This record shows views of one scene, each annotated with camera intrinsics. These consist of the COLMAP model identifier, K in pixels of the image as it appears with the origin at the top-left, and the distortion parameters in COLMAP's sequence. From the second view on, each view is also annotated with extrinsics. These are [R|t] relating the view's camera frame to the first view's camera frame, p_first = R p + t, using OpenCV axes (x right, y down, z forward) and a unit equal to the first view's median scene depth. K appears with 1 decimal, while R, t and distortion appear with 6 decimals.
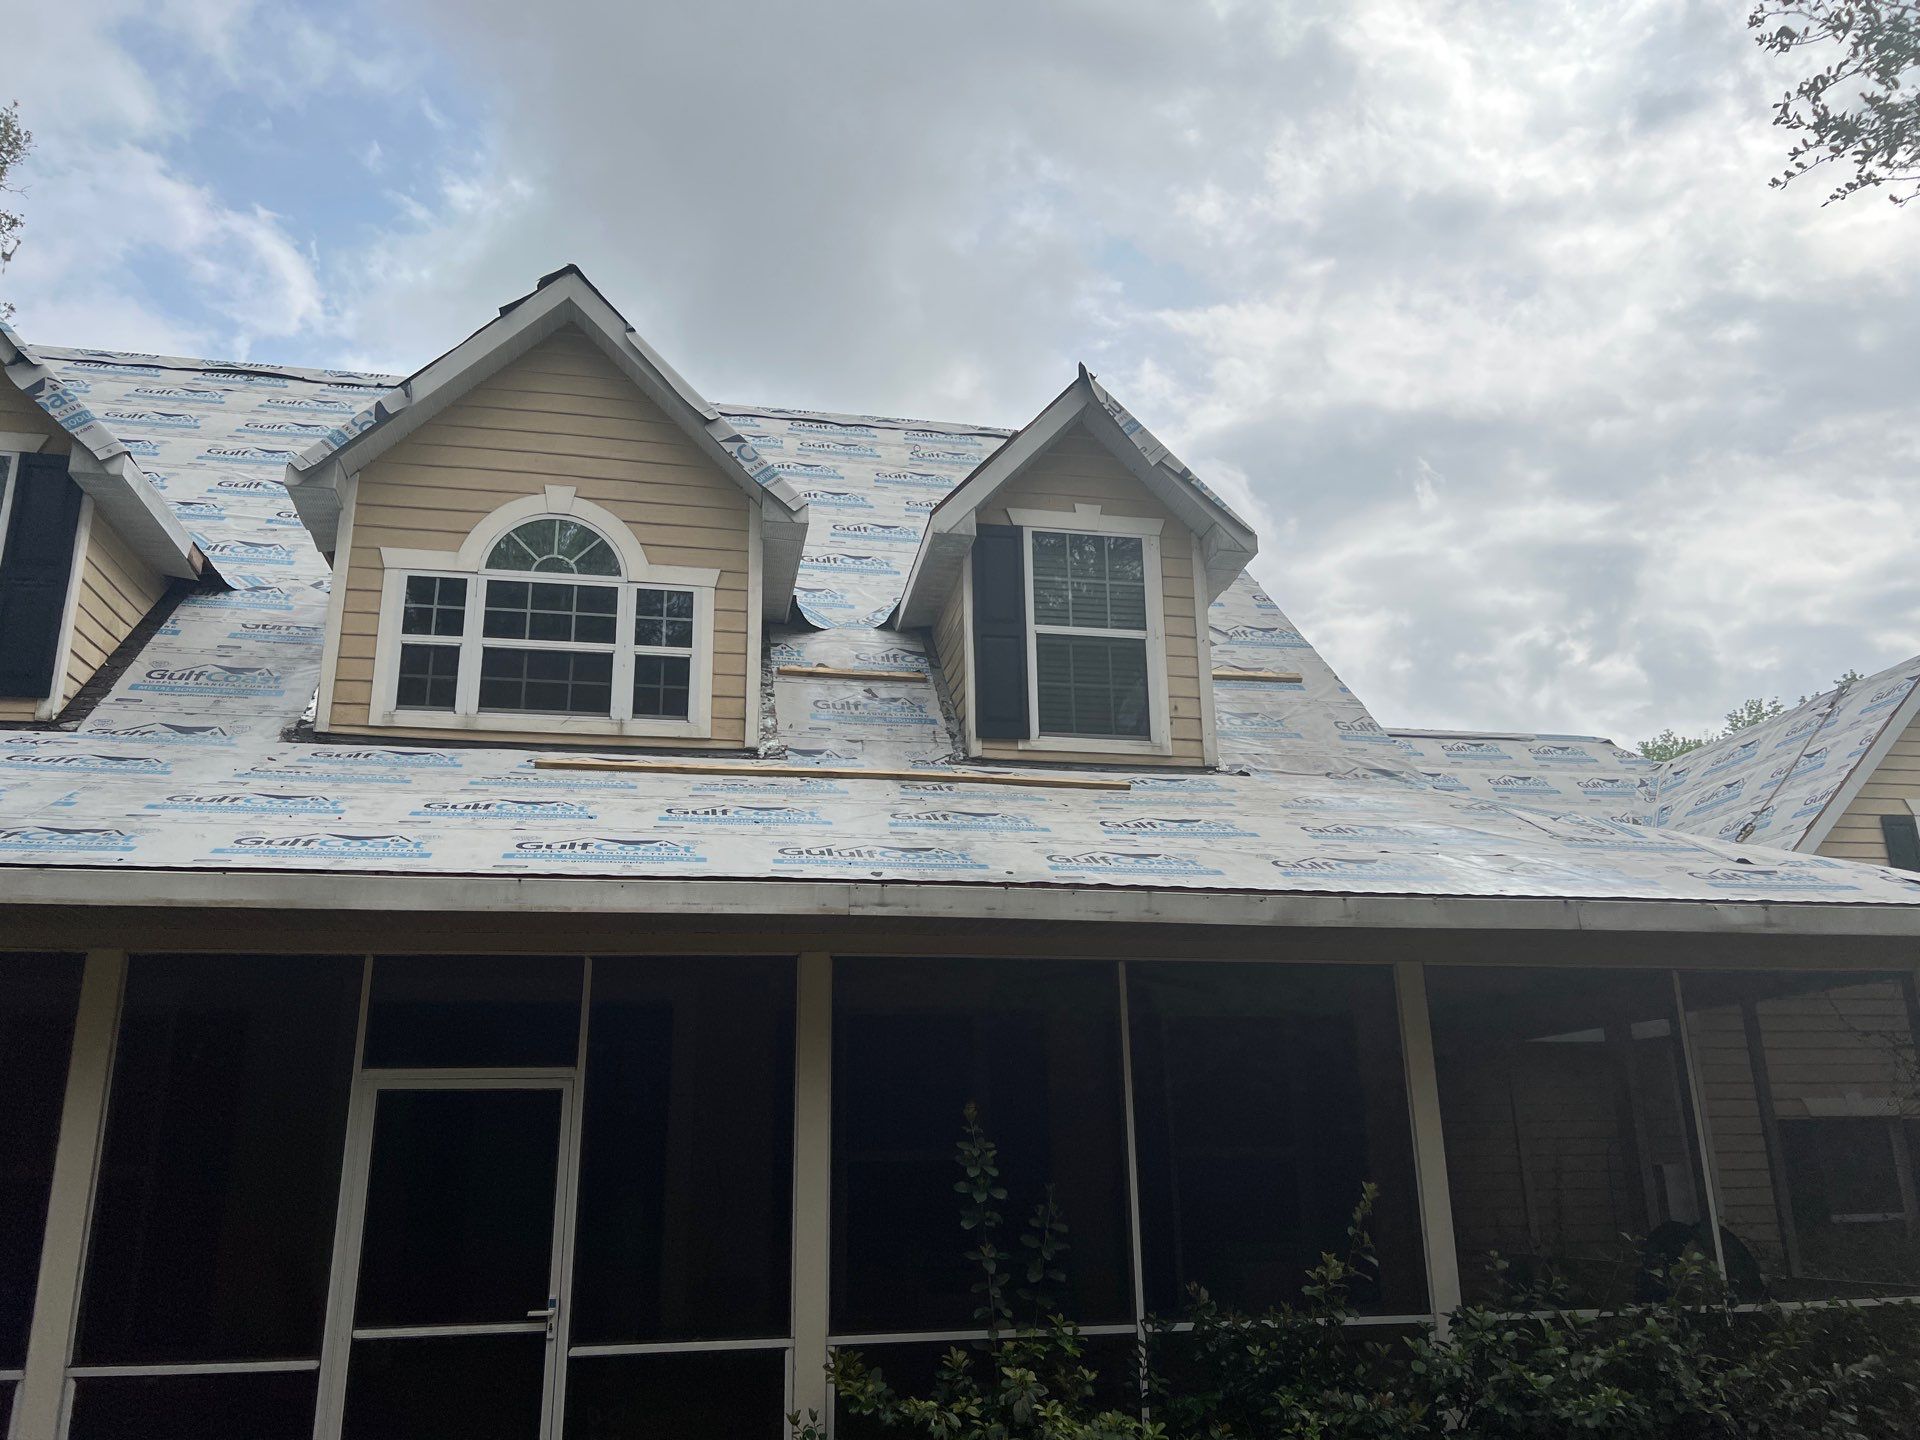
lens RADIAL K [[1397.6, 0, 934.9], [0, 1397.6, 741.0], [0, 0, 1]] dist [-0.001386, -0.001503]
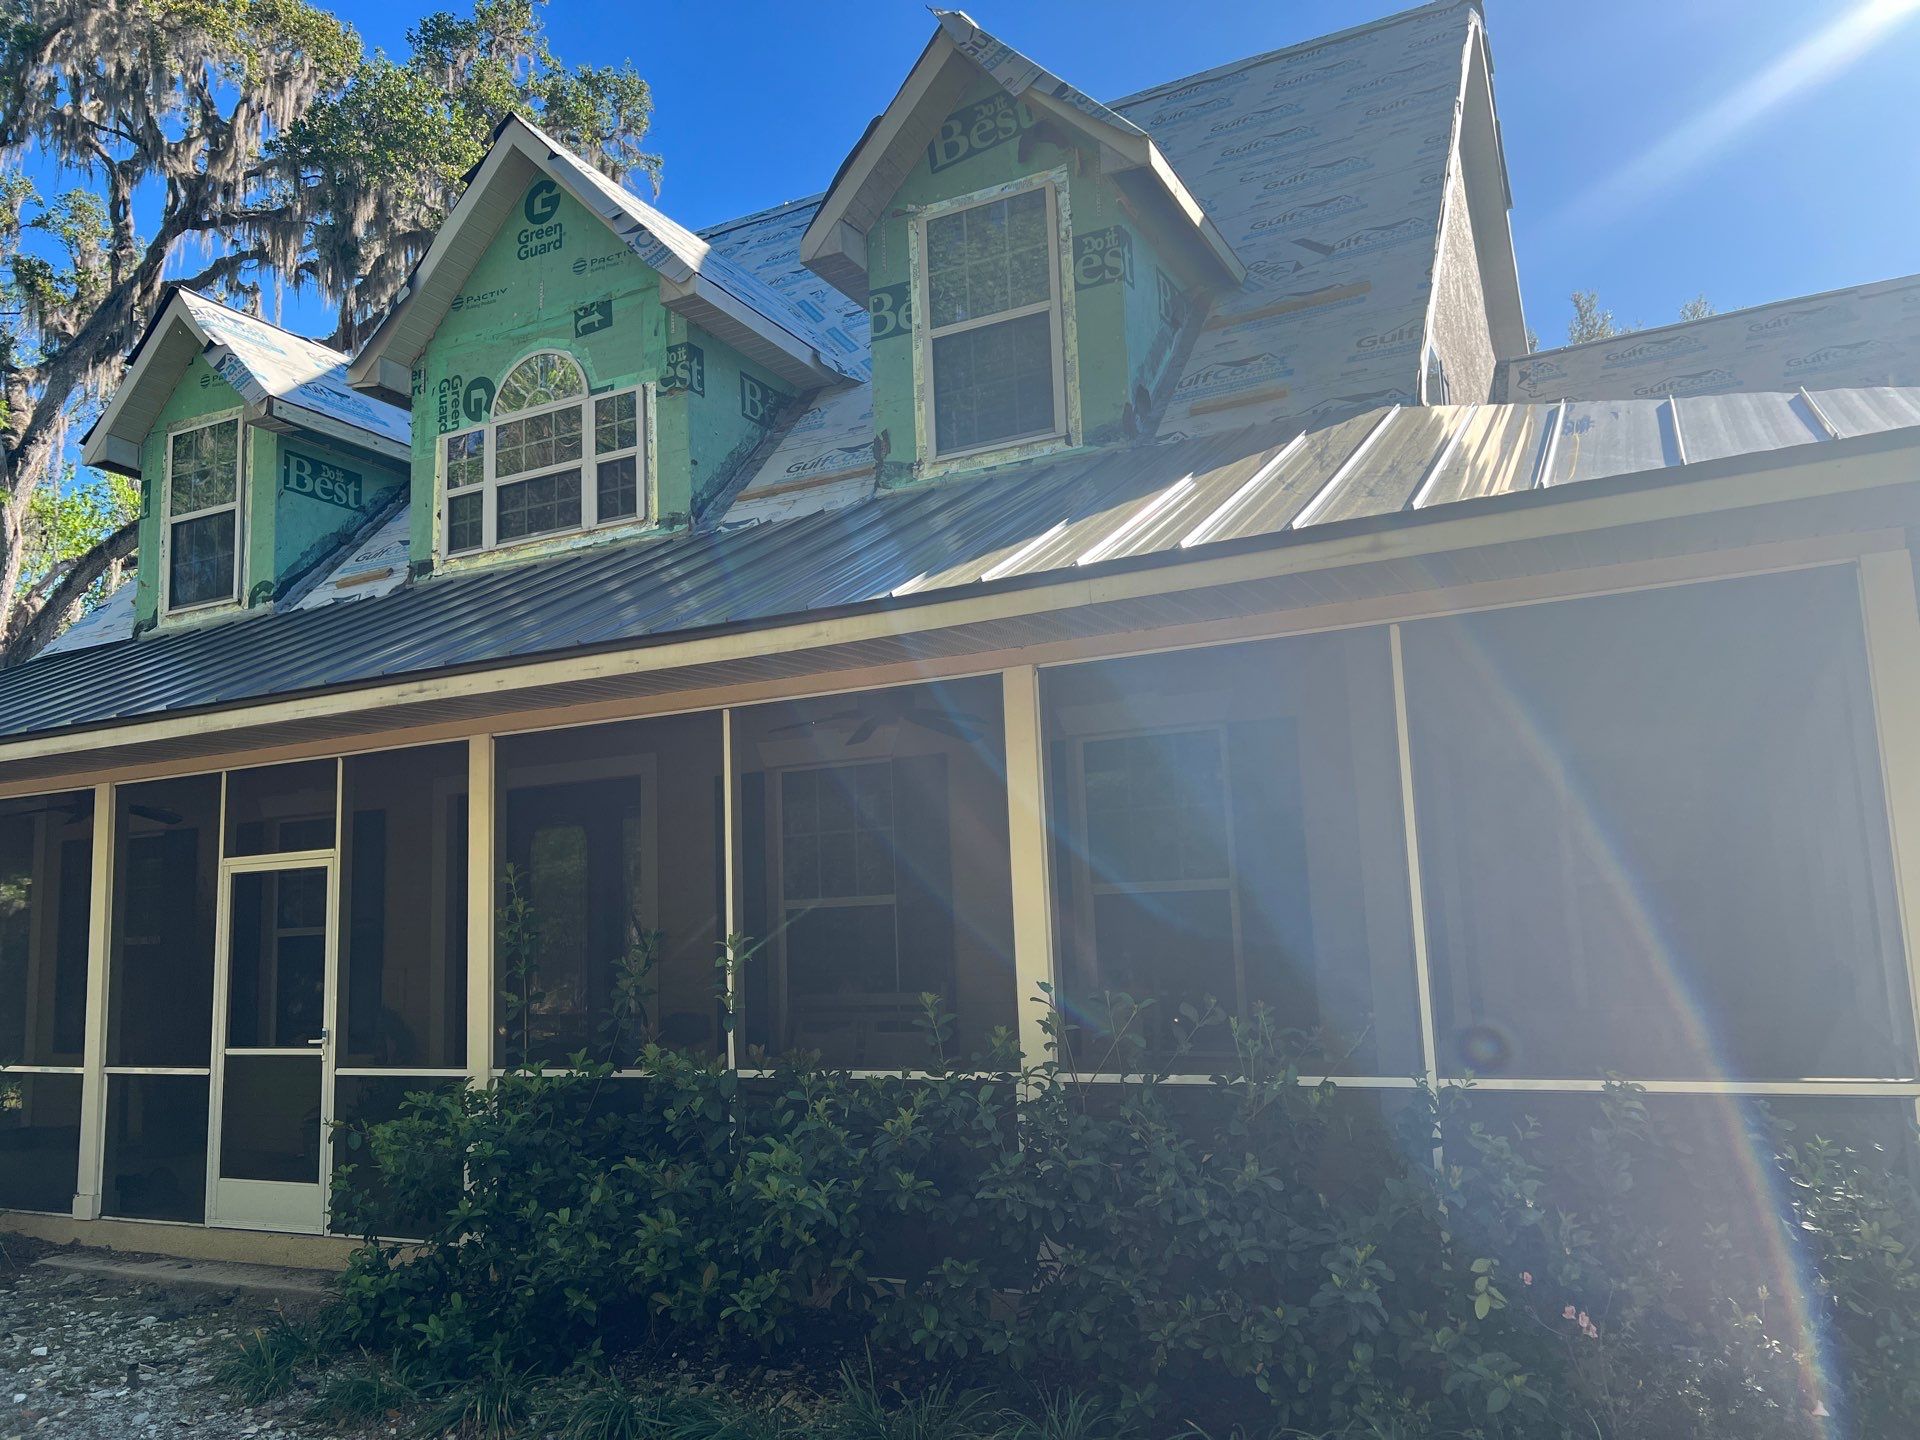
lens RADIAL K [[1397.6, 0, 934.9], [0, 1397.6, 741.0], [0, 0, 1]] dist [-0.001386, -0.001503]
pose [[0.797030, -0.094641, -0.596479, 0.885308], [0.199766, 0.973365, 0.112492, 0.110694], [0.569945, -0.208815, 0.794707, 0.356549]]
